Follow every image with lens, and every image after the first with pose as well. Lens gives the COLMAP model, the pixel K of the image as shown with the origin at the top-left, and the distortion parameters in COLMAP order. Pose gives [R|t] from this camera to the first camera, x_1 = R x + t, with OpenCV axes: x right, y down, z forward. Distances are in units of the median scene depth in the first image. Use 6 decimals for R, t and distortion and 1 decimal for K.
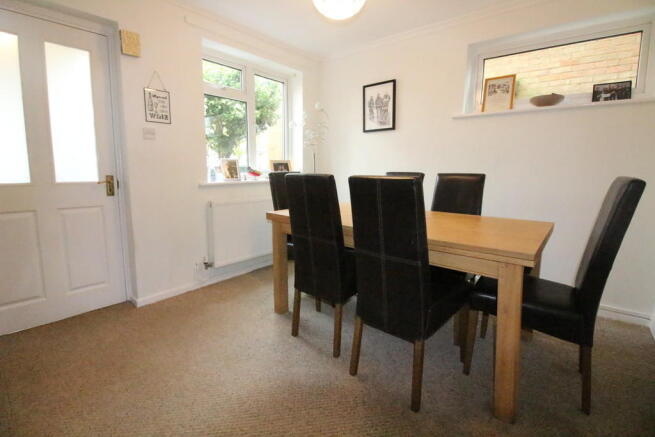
lens RADIAL K [[307.2, 0, 326.9], [0, 307.2, 203.6], [0, 0, 1]] dist [0.002327, -0.000133]
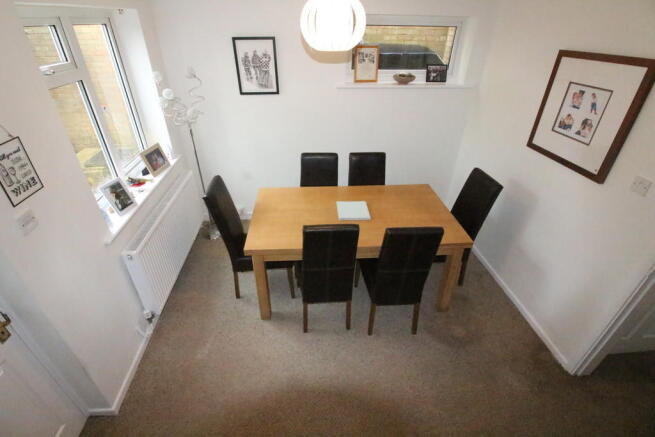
lens RADIAL K [[307.2, 0, 326.9], [0, 307.2, 203.6], [0, 0, 1]] dist [0.002327, -0.000133]
pose [[0.712379, -0.355247, 0.605240, -0.376983], [0.071830, 0.894797, 0.440657, -0.348148], [-0.698109, -0.270441, 0.662952, 0.168726]]
